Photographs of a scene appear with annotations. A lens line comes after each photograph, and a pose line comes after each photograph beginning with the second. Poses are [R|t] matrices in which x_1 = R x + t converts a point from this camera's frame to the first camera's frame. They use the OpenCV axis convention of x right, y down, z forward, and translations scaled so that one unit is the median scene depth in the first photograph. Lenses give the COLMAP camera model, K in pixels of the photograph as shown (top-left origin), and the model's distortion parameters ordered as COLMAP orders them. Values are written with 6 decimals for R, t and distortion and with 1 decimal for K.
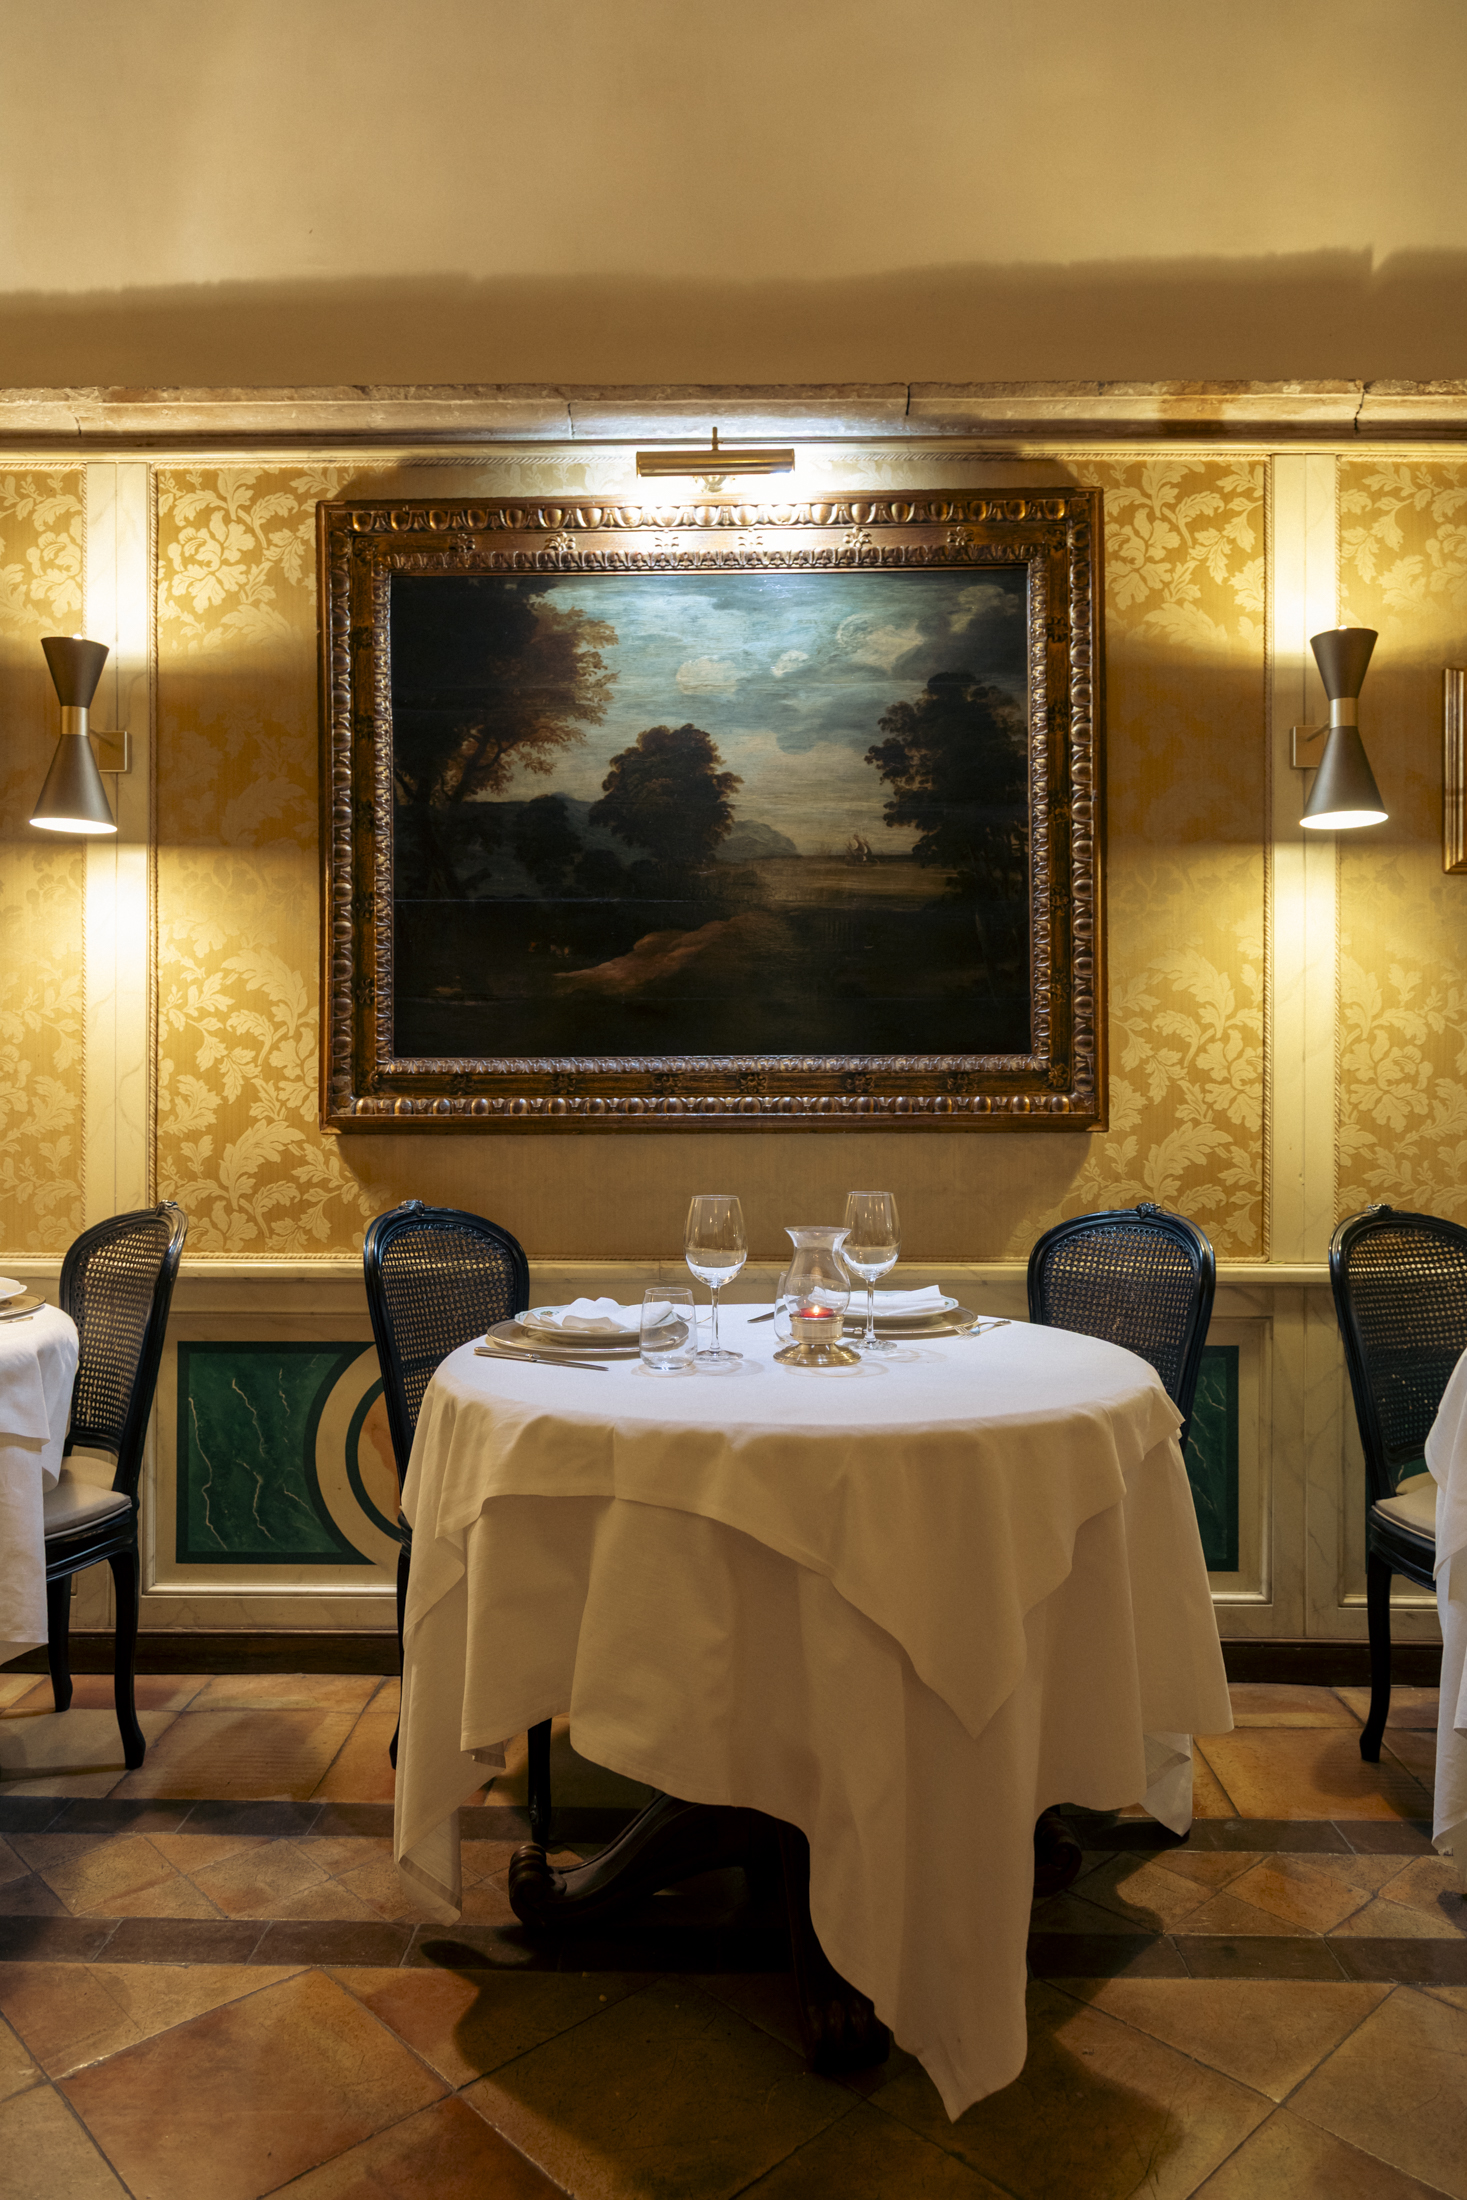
lens RADIAL K [[1637.4, 0, 732.7], [0, 1637.4, 1067.7], [0, 0, 1]] dist [-0.007849, -0.003167]
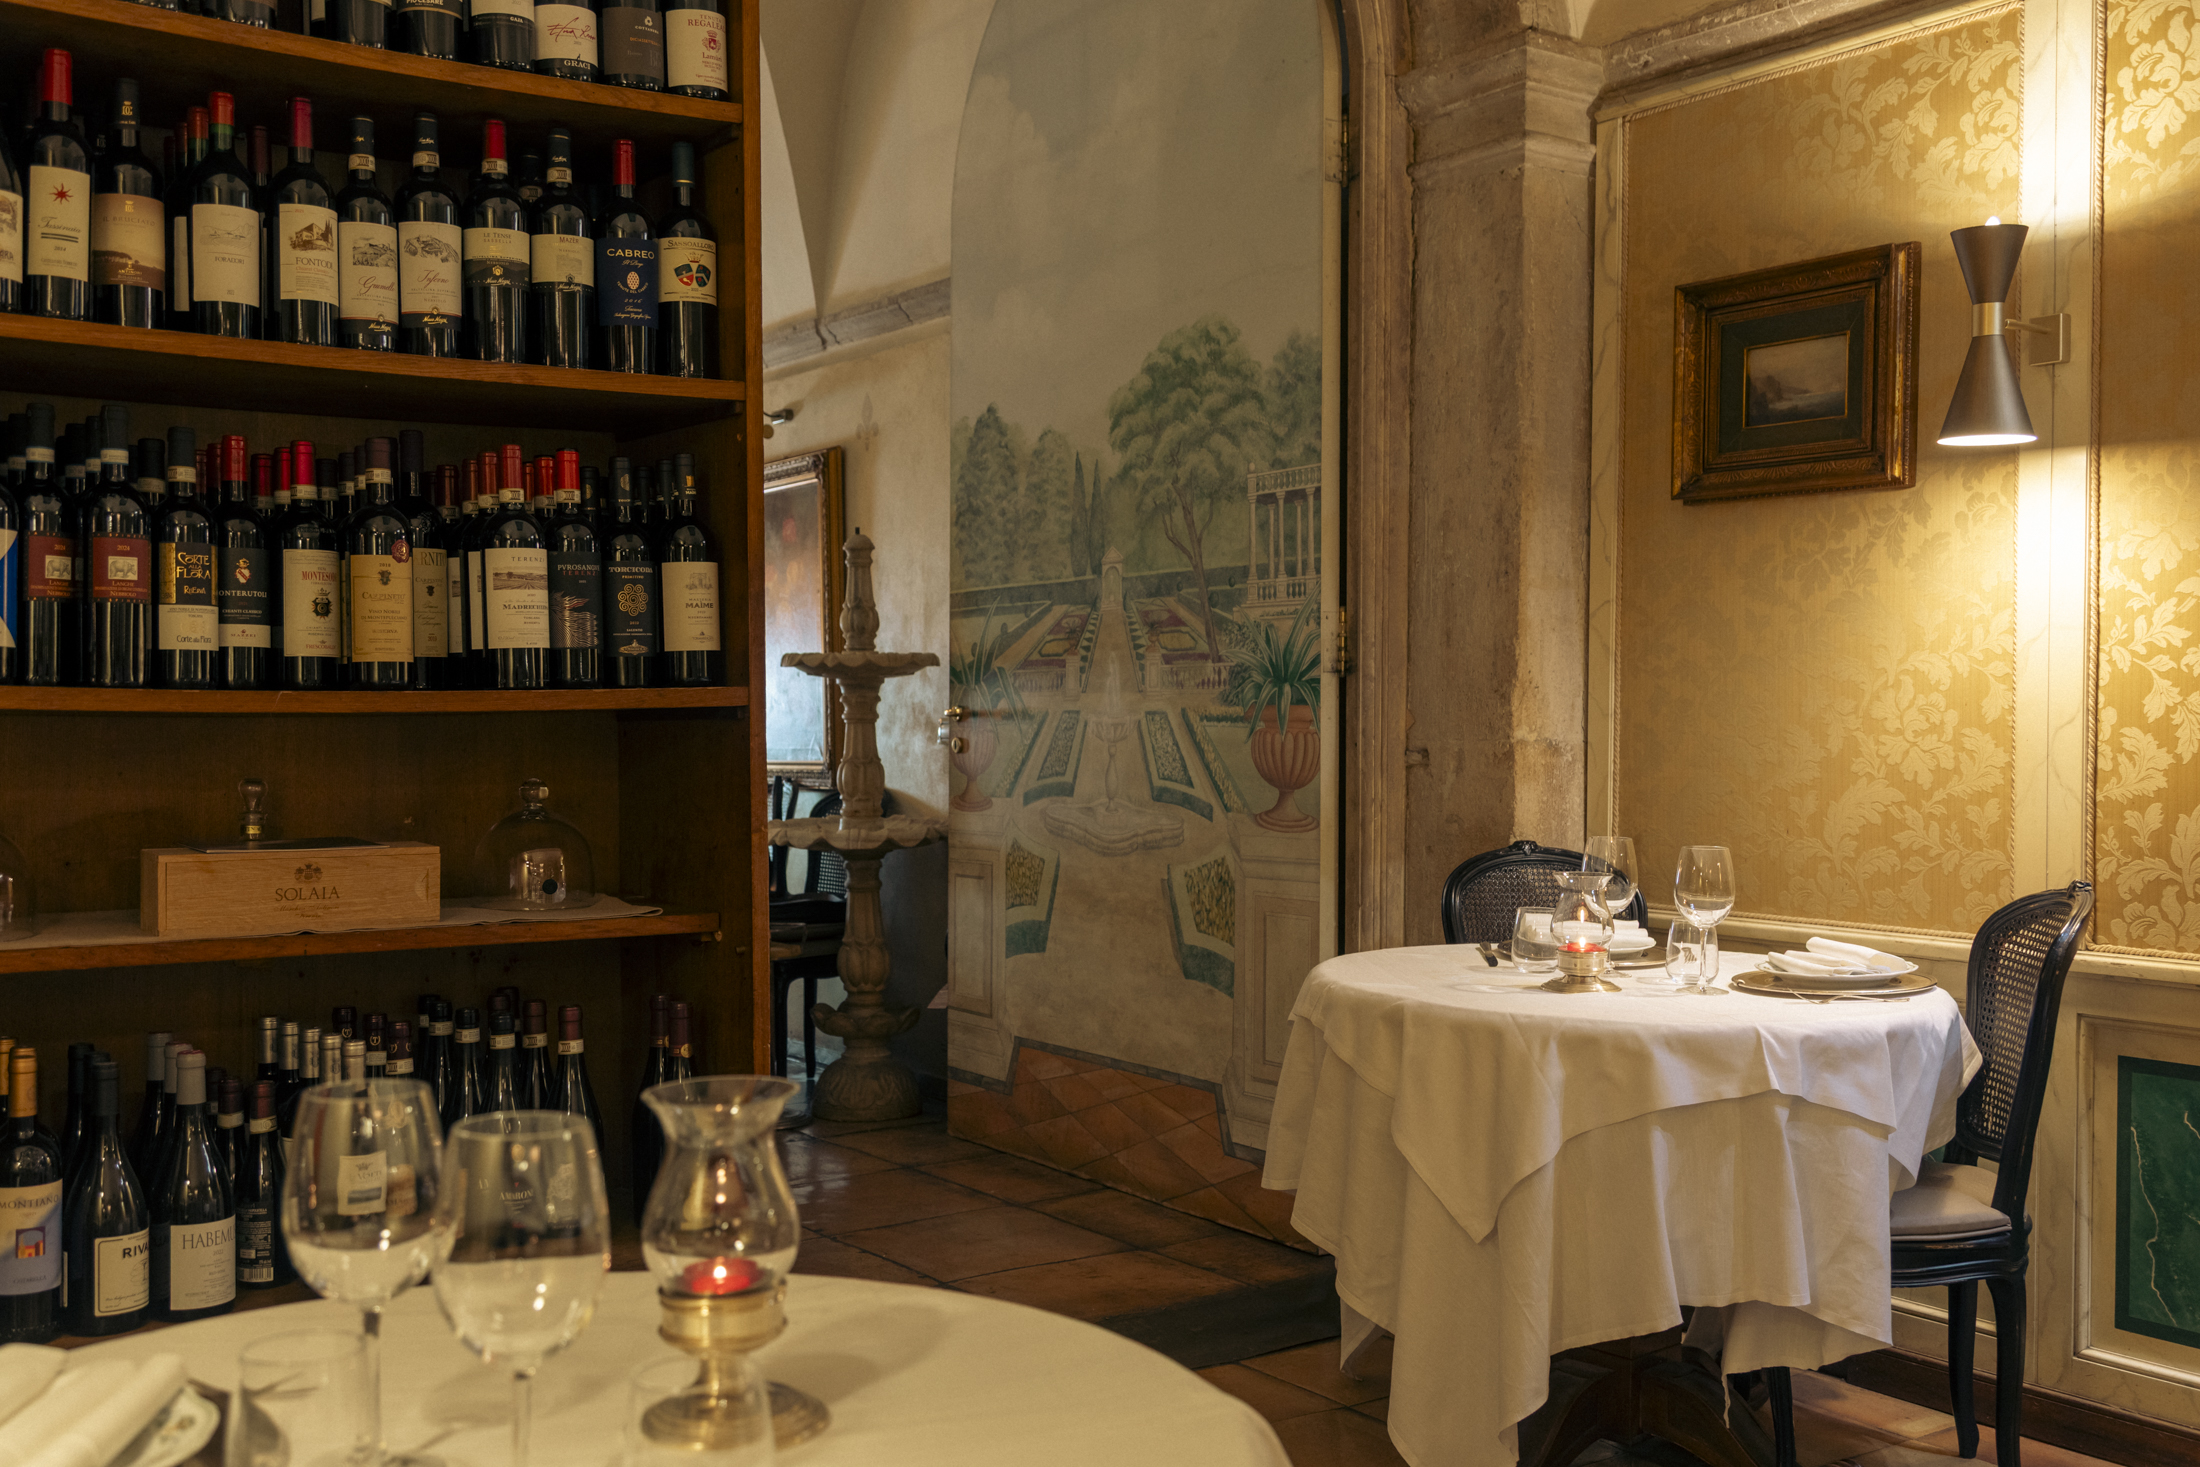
lens RADIAL K [[2066.9, 0, 1100.0], [0, 2066.9, 733.5], [0, 0, 1]] dist [-0.006048, -0.016194]
pose [[0.580847, 0.004384, -0.814001, 0.197399], [0.001616, 0.999977, 0.006538, 0.000162], [0.814011, -0.005113, 0.580827, -0.003969]]
